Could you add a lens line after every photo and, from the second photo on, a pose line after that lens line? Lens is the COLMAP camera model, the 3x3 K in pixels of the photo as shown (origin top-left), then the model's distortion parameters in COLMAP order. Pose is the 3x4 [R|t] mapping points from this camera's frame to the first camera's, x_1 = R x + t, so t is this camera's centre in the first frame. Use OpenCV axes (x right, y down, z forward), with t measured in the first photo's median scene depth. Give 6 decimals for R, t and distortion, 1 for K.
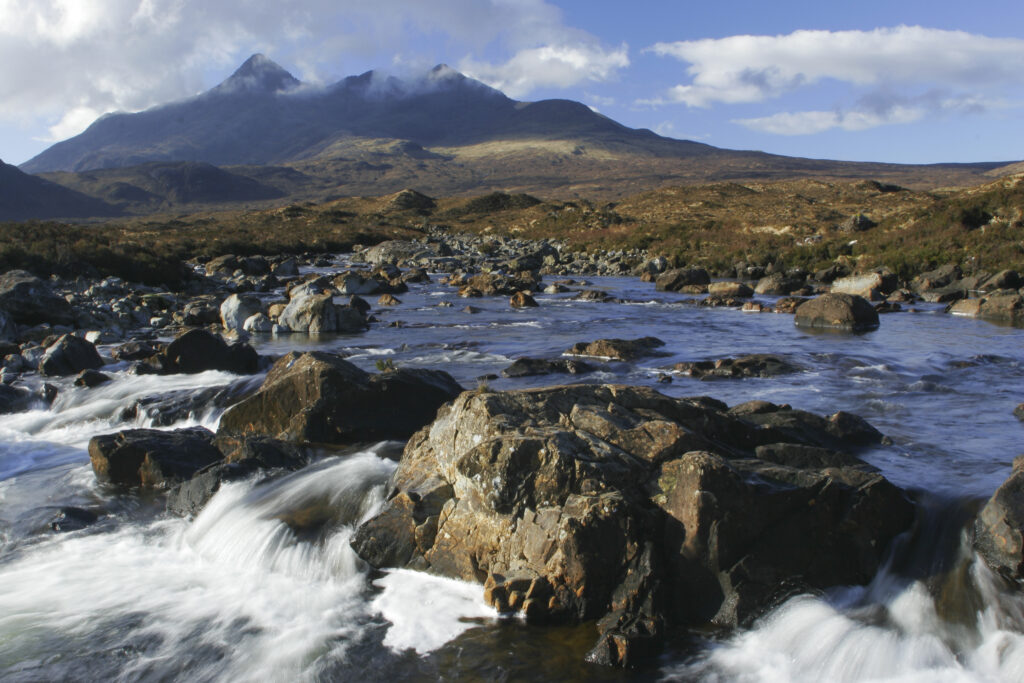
lens RADIAL K [[941.1, 0, 519.0], [0, 941.1, 344.3], [0, 0, 1]] dist [-0.096460, 0.000000]
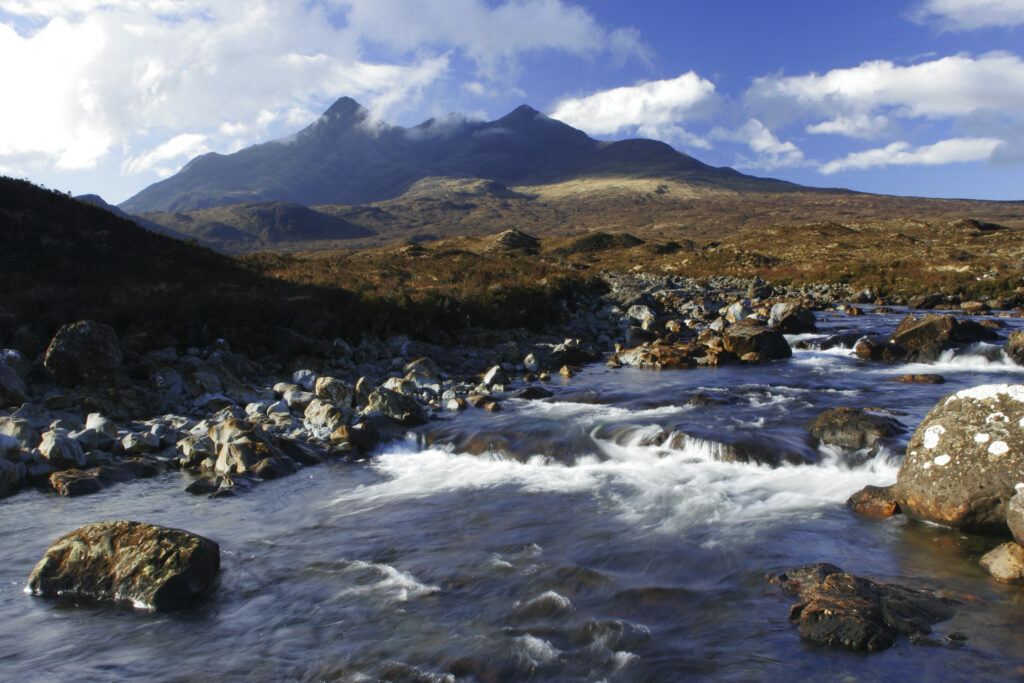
lens RADIAL K [[941.1, 0, 506.5], [0, 941.1, 359.3], [0, 0, 1]] dist [-0.096460, 0.000000]
pose [[0.995429, 0.007470, -0.095215, -0.170164], [-0.009823, 0.999657, -0.024270, 0.031013], [0.095001, 0.025095, 0.995161, -0.249722]]
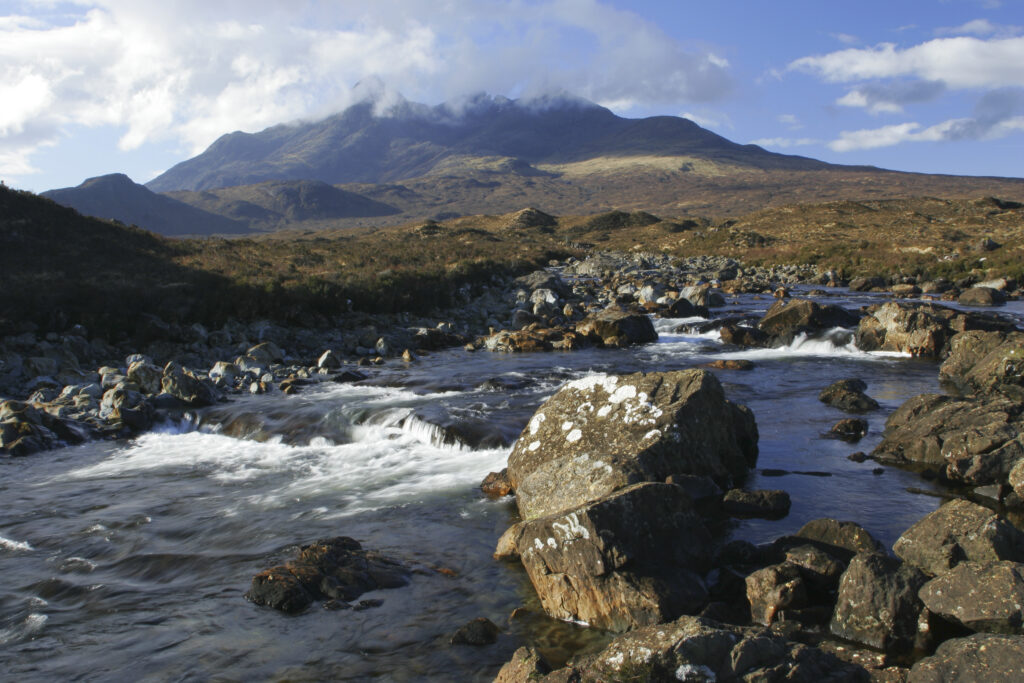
lens RADIAL K [[941.1, 0, 509.9], [0, 941.1, 342.7], [0, 0, 1]] dist [-0.096460, 0.000000]
pose [[0.992884, 0.010049, -0.118660, -0.104885], [-0.012295, 0.999759, -0.018208, 0.028281], [0.118449, 0.019538, 0.992768, -0.257714]]
